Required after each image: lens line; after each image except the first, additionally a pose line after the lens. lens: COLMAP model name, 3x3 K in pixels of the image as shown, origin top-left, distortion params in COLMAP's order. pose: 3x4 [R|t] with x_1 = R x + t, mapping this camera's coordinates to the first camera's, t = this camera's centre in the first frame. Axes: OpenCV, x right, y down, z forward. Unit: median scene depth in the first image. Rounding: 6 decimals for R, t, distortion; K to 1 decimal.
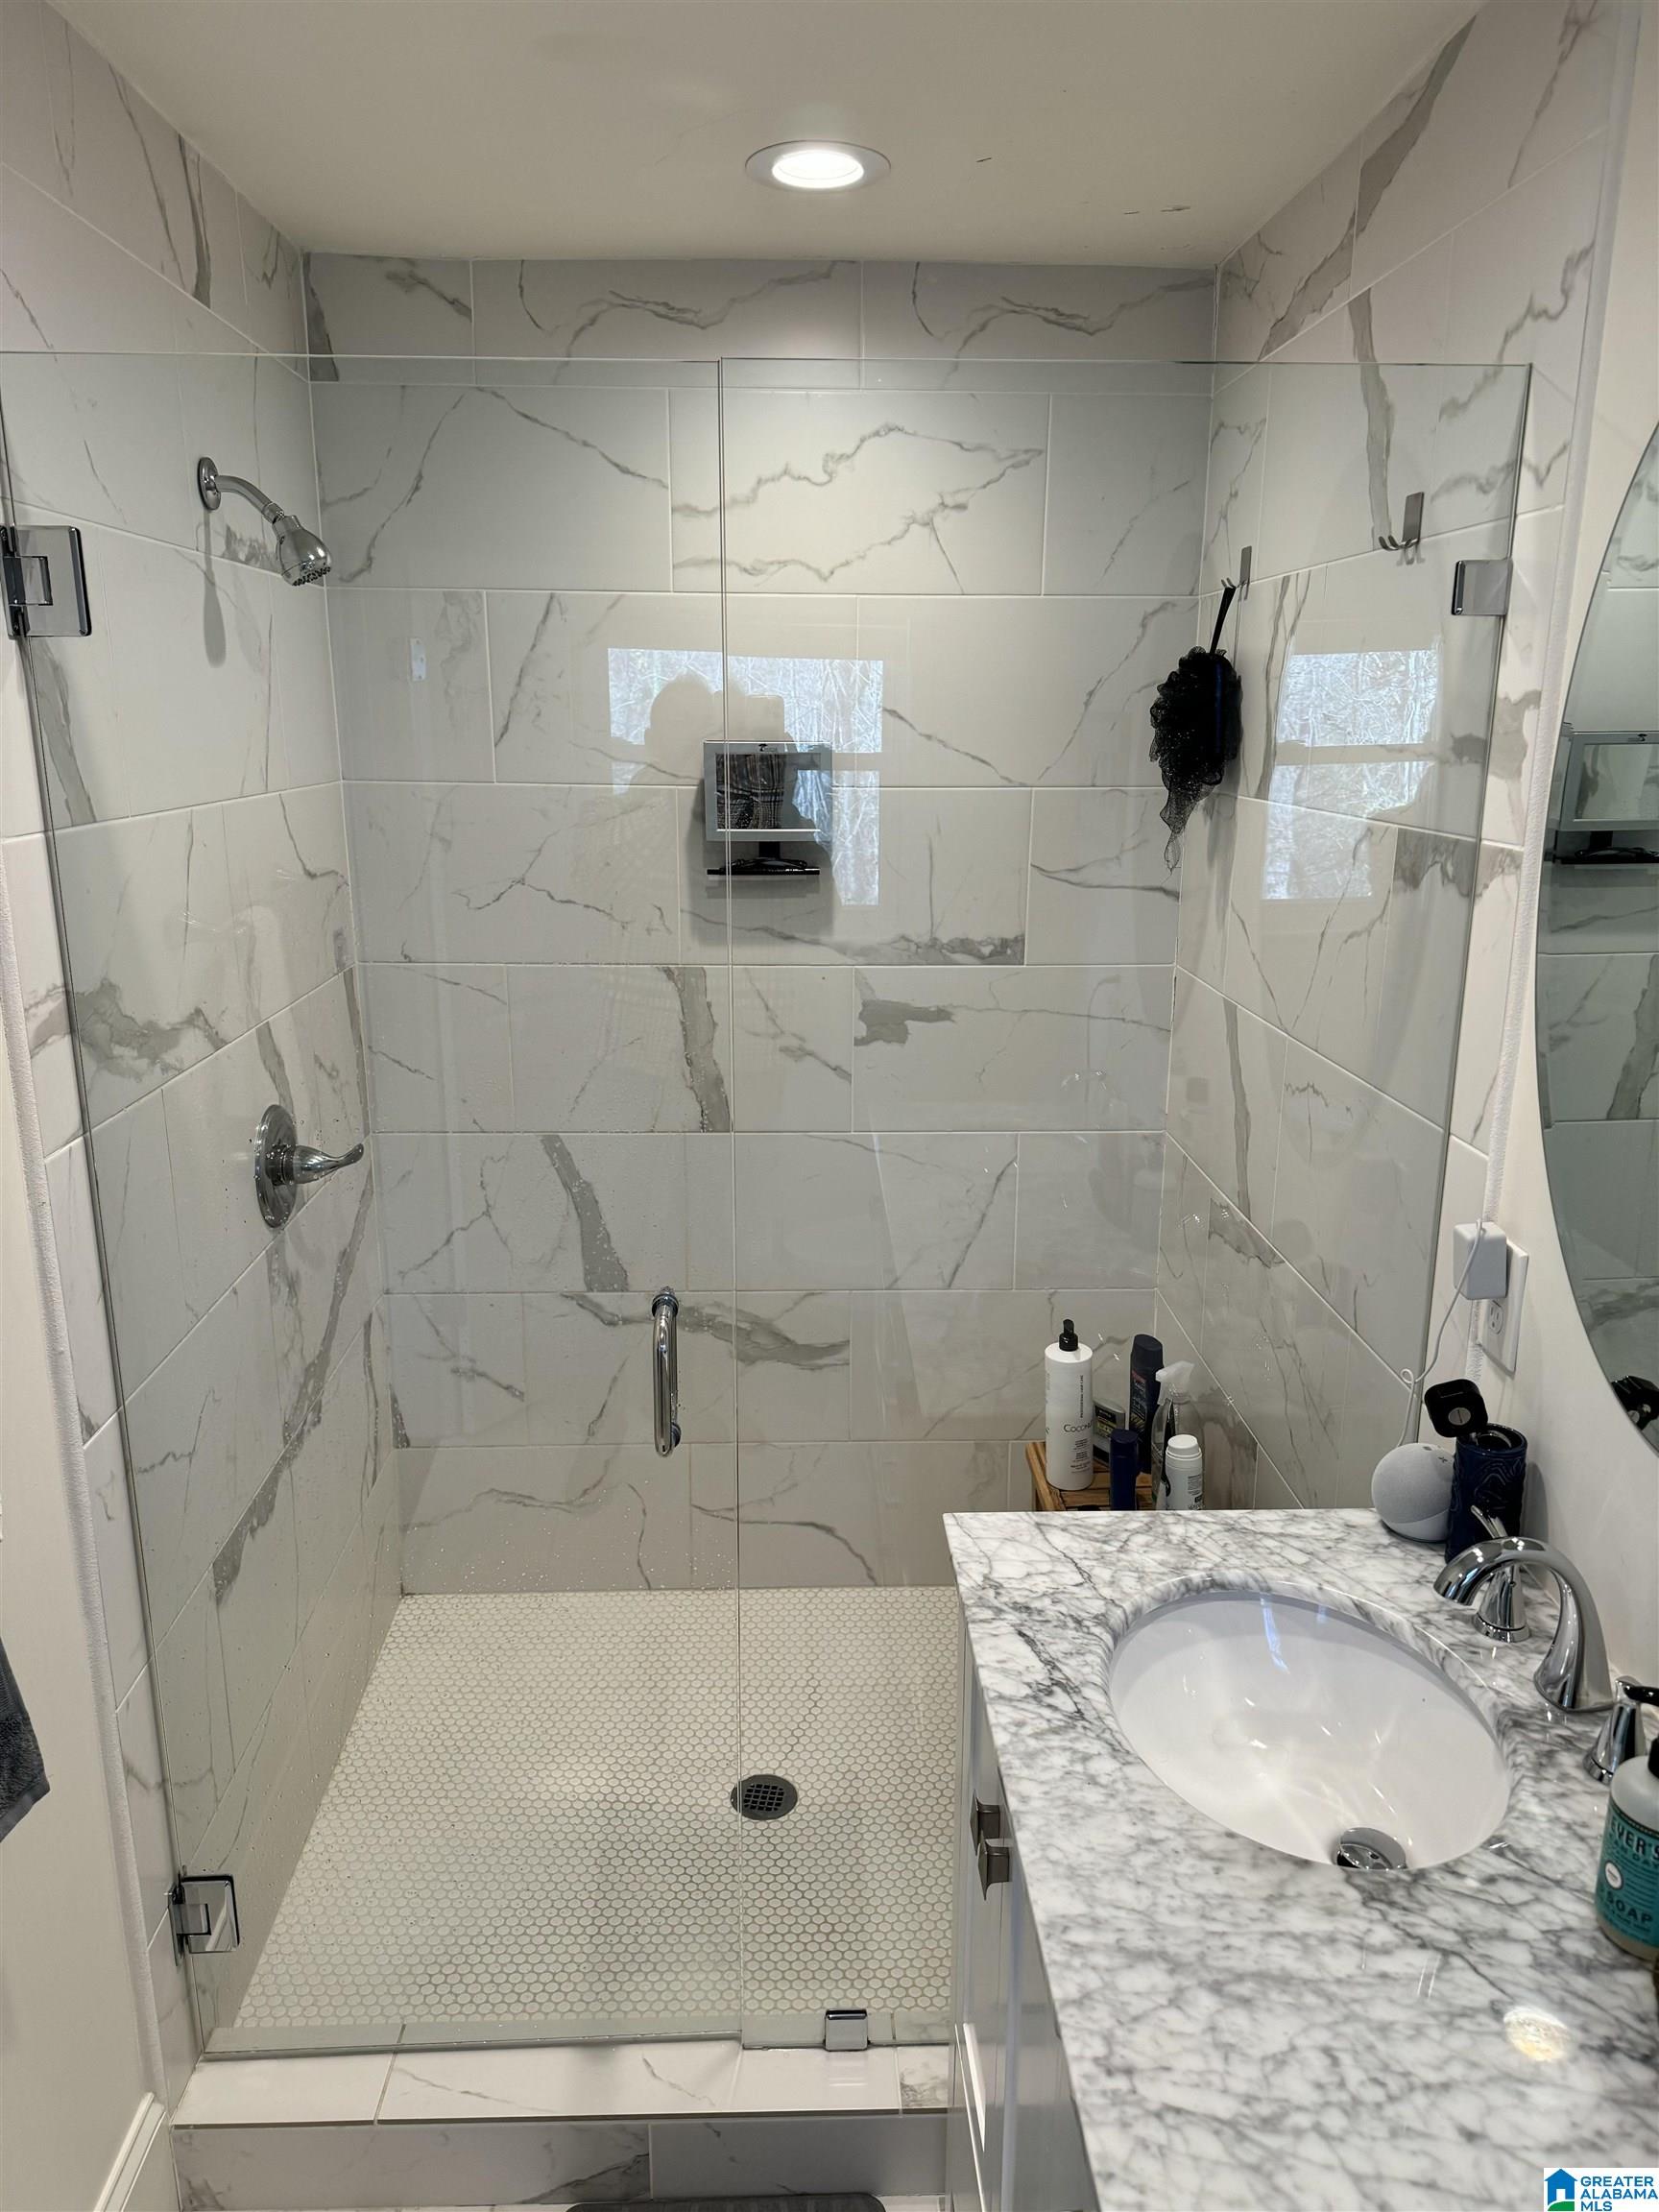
lens RADIAL K [[1565.4, 0, 827.7], [0, 1565.4, 1117.4], [0, 0, 1]] dist [0.037594, -0.040756]
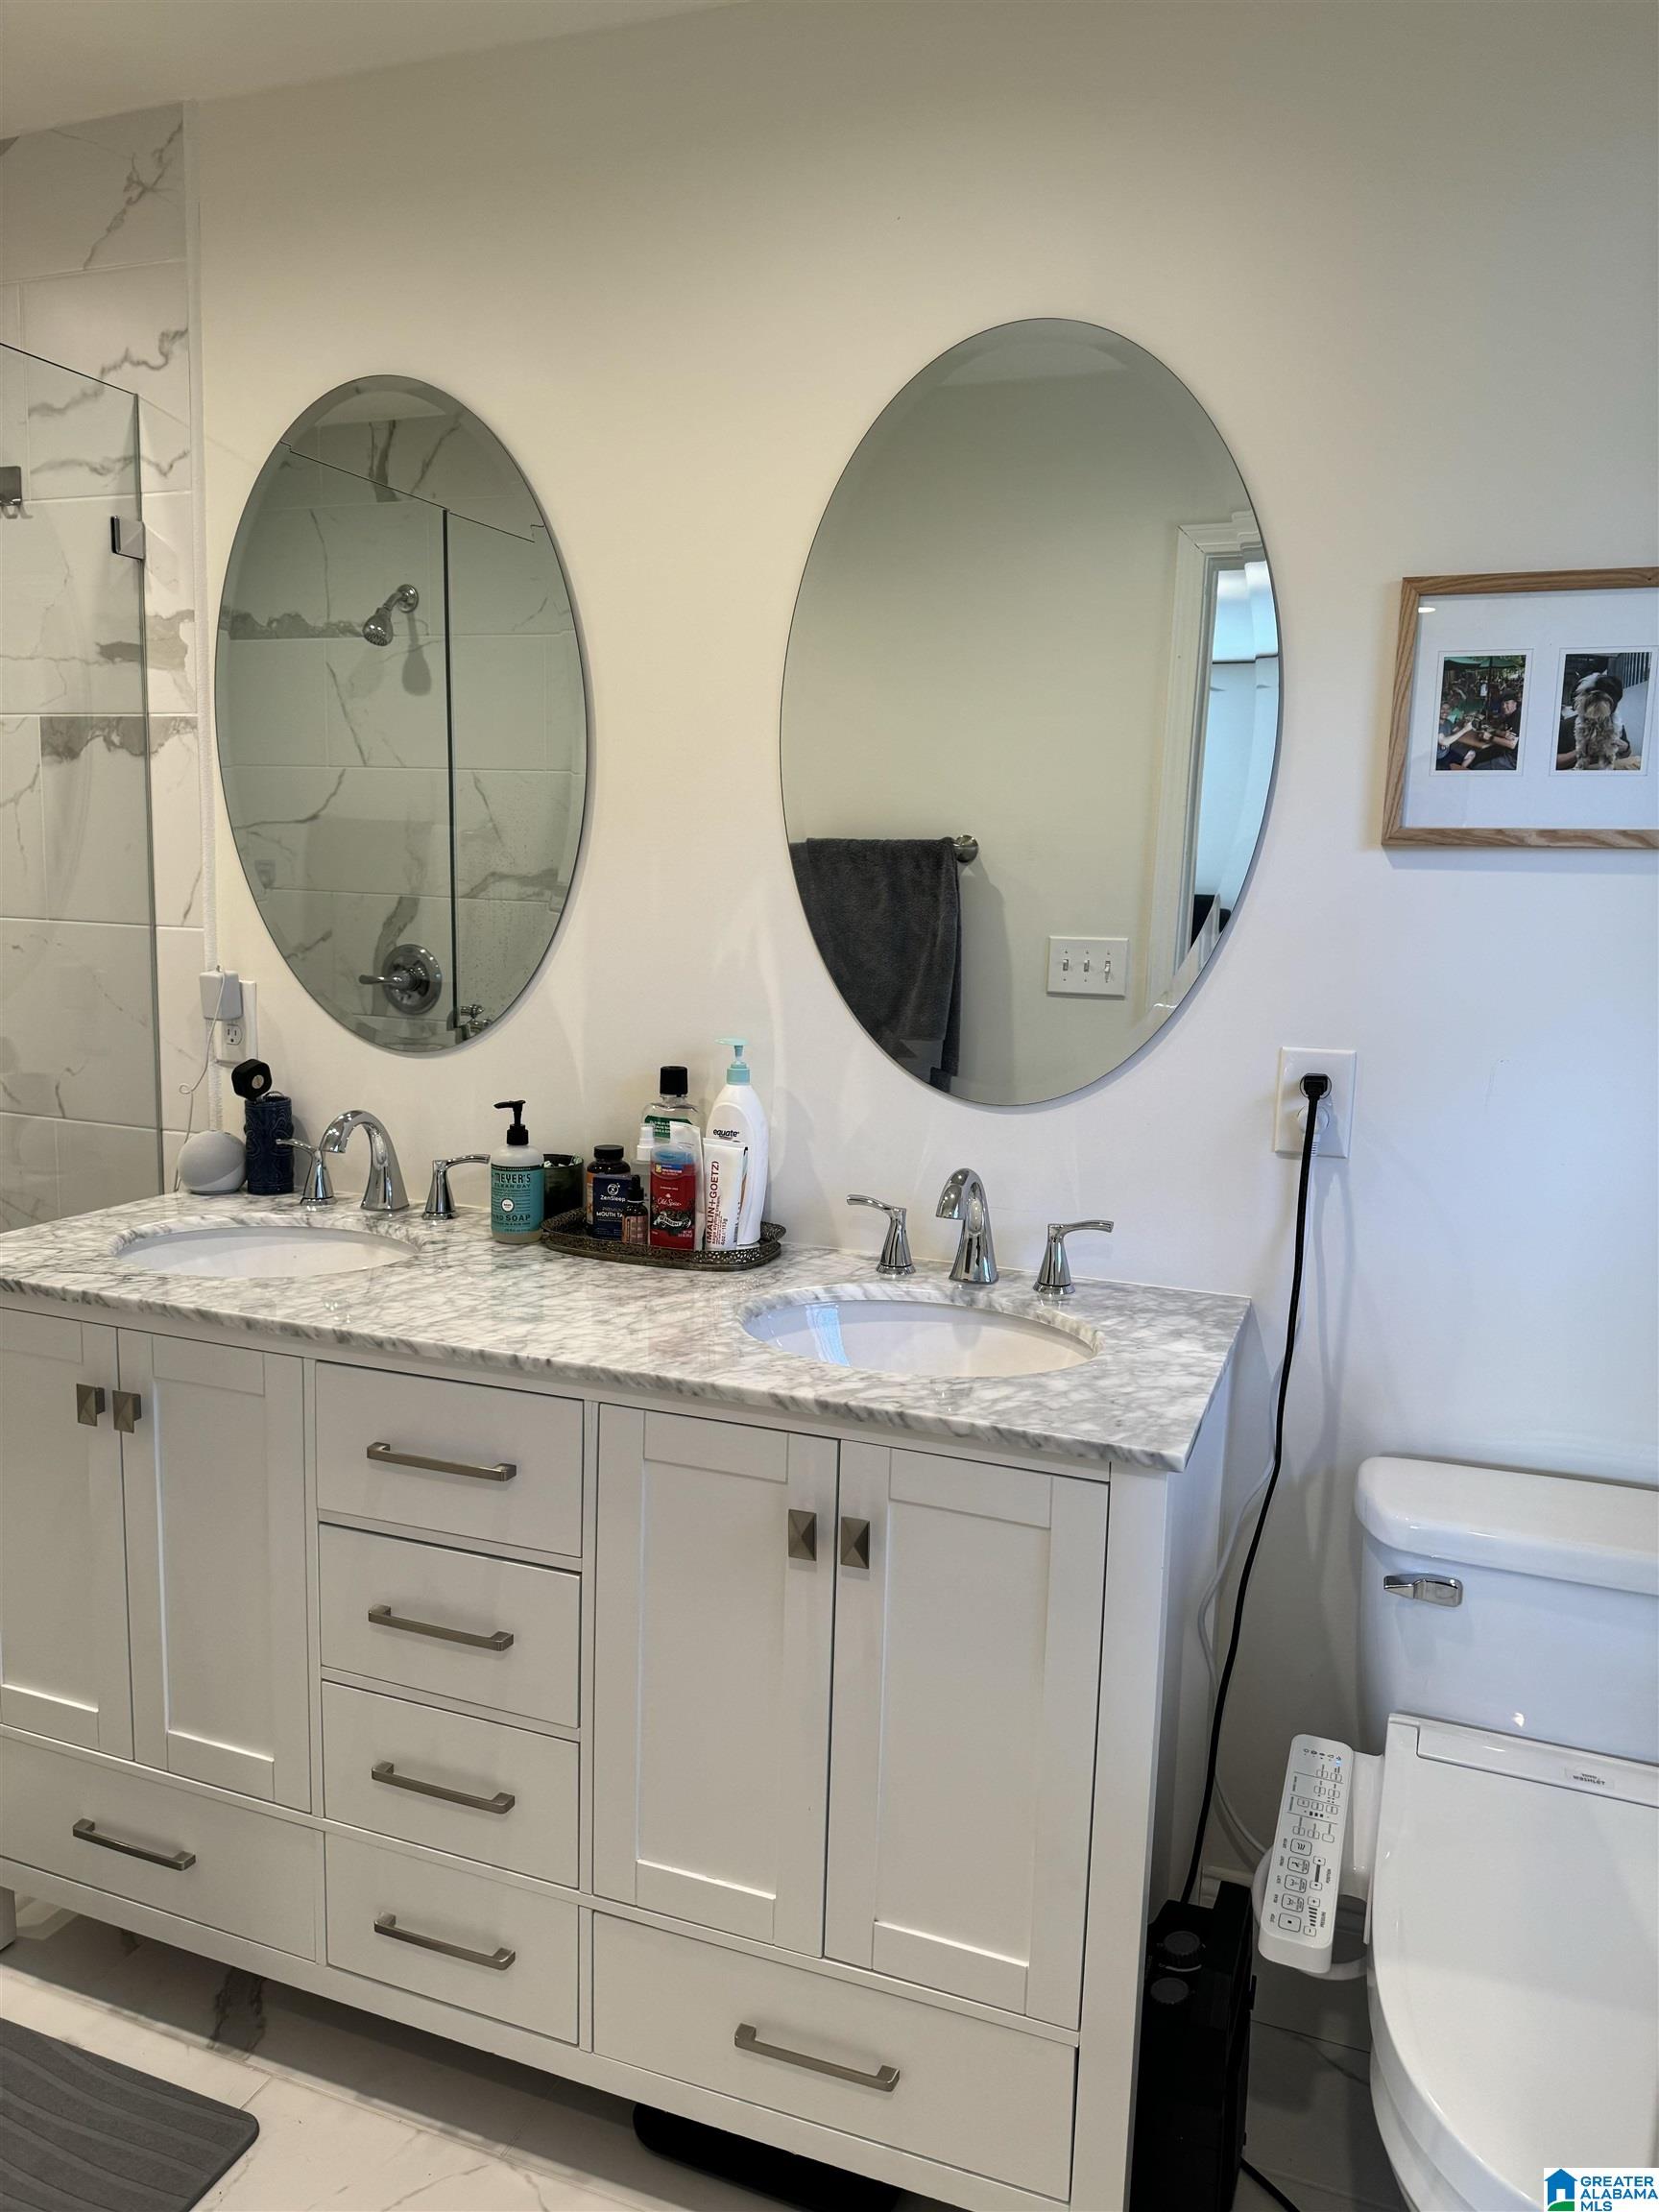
lens RADIAL K [[1565.4, 0, 827.7], [0, 1565.4, 1117.4], [0, 0, 1]] dist [0.037594, -0.040756]
pose [[0.394690, -0.123839, 0.910430, -0.747969], [0.202770, 0.978185, 0.045151, 0.263194], [-0.896161, 0.166788, 0.411191, -0.097686]]
